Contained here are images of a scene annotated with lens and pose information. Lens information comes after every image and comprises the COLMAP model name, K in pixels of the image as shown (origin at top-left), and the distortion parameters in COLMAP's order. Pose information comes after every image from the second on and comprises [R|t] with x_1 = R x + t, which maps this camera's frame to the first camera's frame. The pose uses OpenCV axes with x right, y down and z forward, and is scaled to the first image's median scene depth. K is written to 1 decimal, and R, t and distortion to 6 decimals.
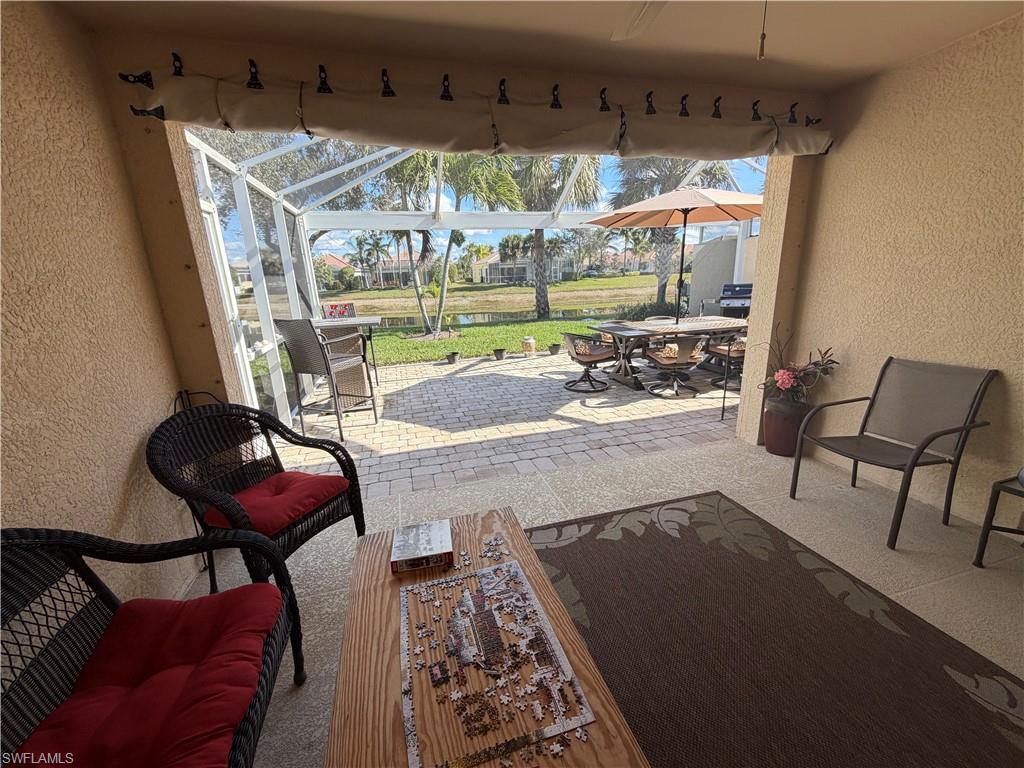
lens RADIAL K [[408.7, 0, 509.3], [0, 408.7, 383.0], [0, 0, 1]] dist [-0.001561, -0.000018]
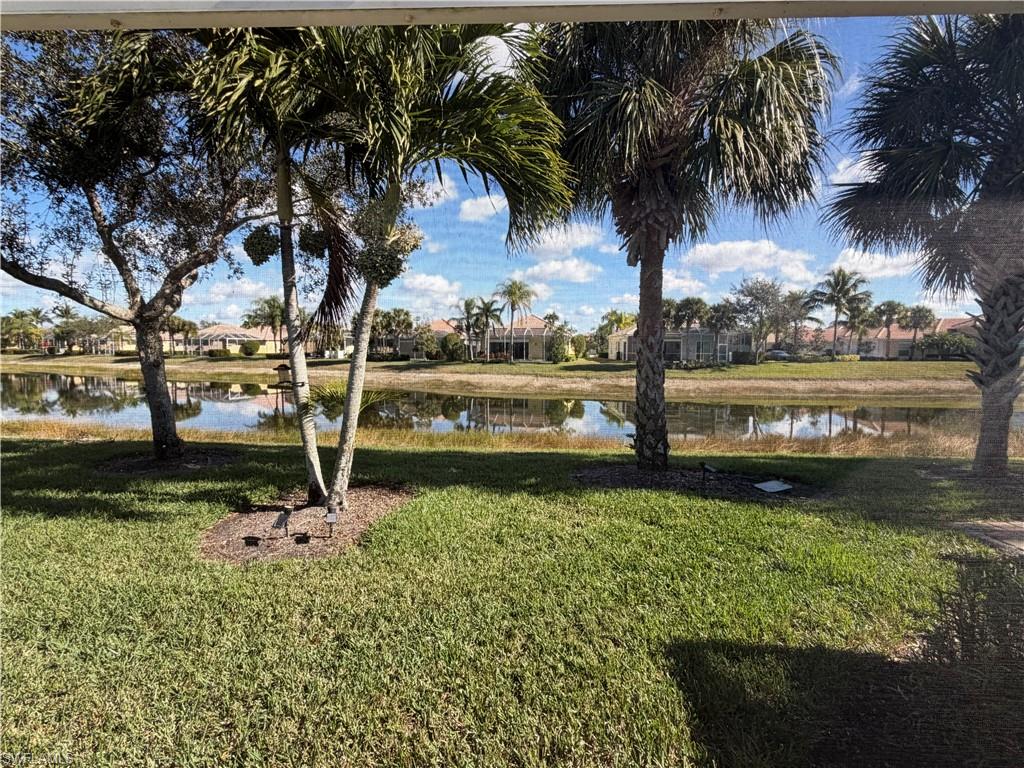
lens RADIAL K [[490.2, 0, 514.3], [0, 490.2, 382.2], [0, 0, 1]] dist [-0.000303, -0.000282]
pose [[0.954192, 0.062898, -0.292509, 0.018432], [-0.116259, 0.978772, -0.168785, -0.029893], [0.275684, 0.195061, 0.941249, 0.101649]]
